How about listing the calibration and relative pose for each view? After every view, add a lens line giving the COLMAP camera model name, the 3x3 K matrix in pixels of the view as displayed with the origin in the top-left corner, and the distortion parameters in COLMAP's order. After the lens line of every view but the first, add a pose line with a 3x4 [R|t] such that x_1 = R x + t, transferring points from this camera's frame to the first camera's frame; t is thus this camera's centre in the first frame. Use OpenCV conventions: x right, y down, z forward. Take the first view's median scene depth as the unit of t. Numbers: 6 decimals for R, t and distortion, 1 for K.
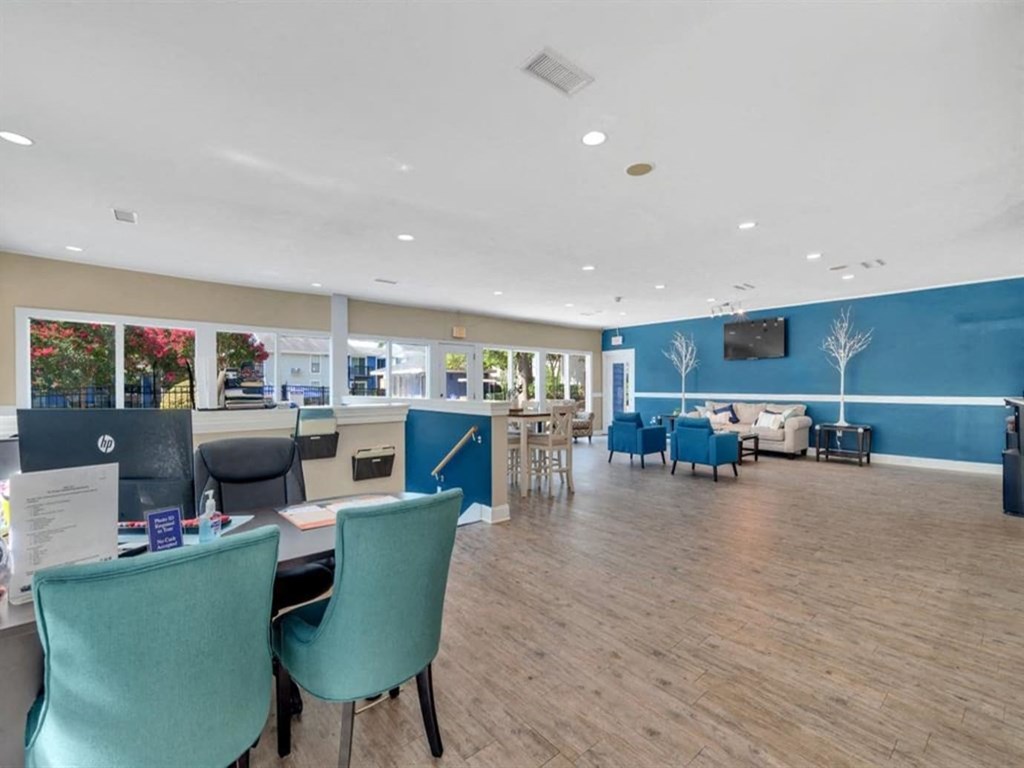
lens RADIAL K [[415.7, 0, 515.1], [0, 415.7, 384.5], [0, 0, 1]] dist [0.000404, -0.000038]
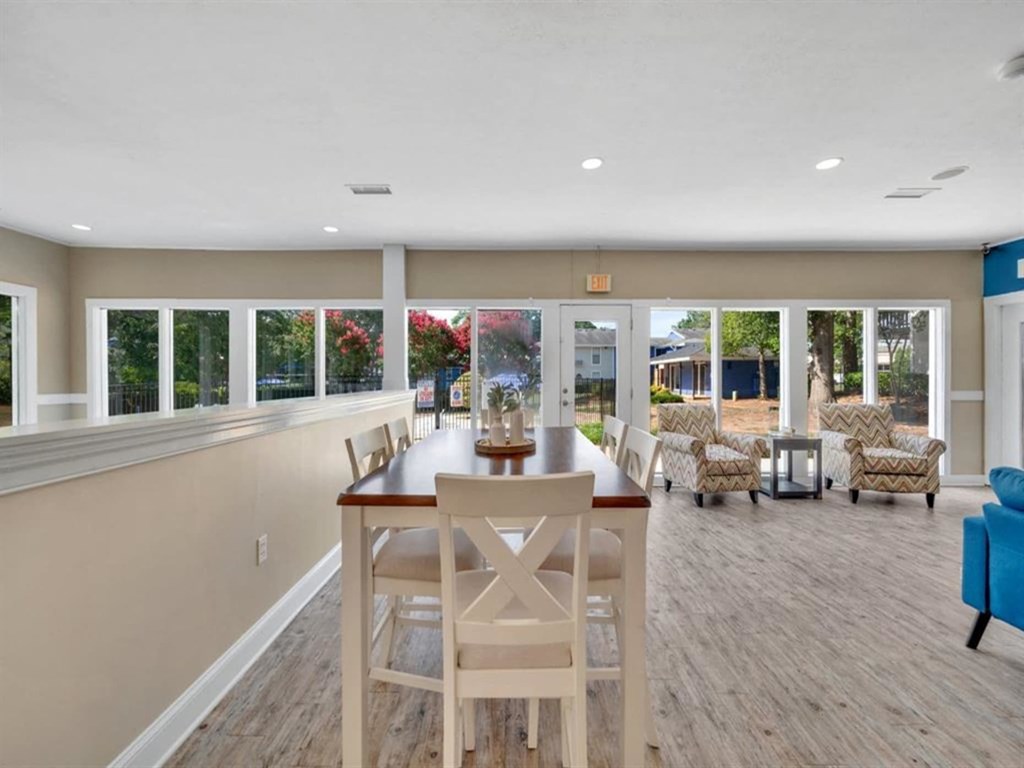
lens RADIAL K [[415.7, 0, 502.6], [0, 415.7, 376.8], [0, 0, 1]] dist [0.000404, -0.000038]
pose [[0.775708, 0.000212, -0.631092, 0.115877], [0.002510, 0.999991, 0.003422, 0.002213], [0.631087, -0.004239, 0.775700, 0.426677]]
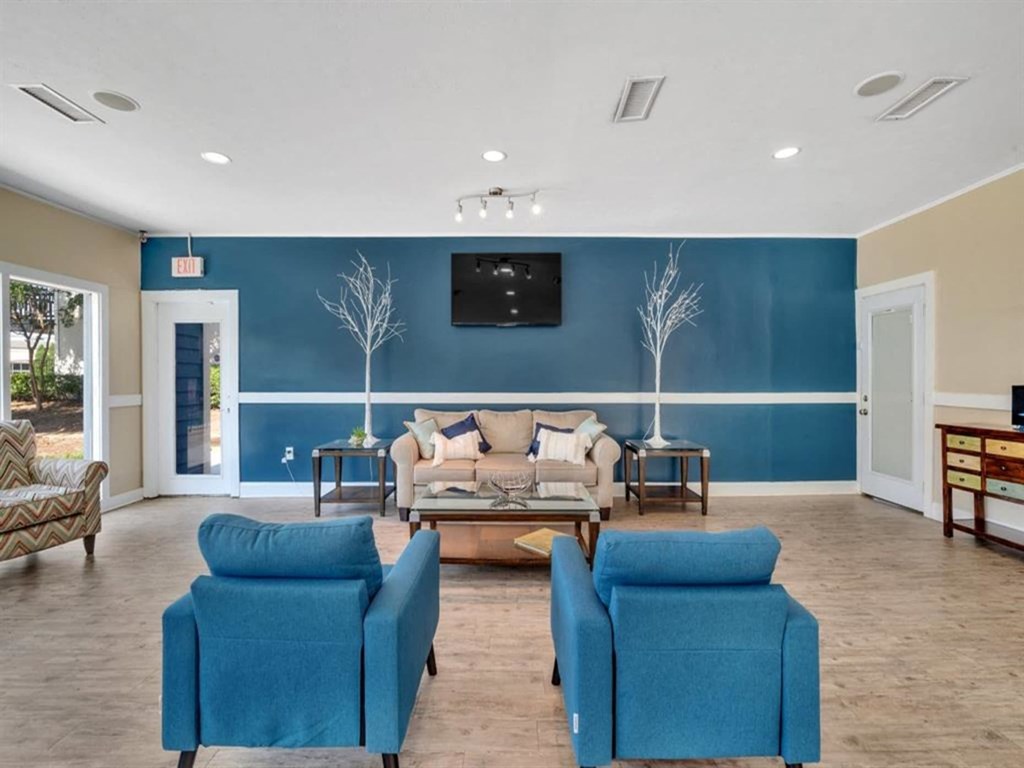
lens RADIAL K [[447.0, 0, 521.0], [0, 447.0, 379.8], [0, 0, 1]] dist [-0.000623, -0.000484]
pose [[0.621228, -0.005754, 0.783609, 0.125121], [-0.001527, 0.999962, 0.008553, 0.001586], [-0.783628, -0.006510, 0.621196, 0.564268]]
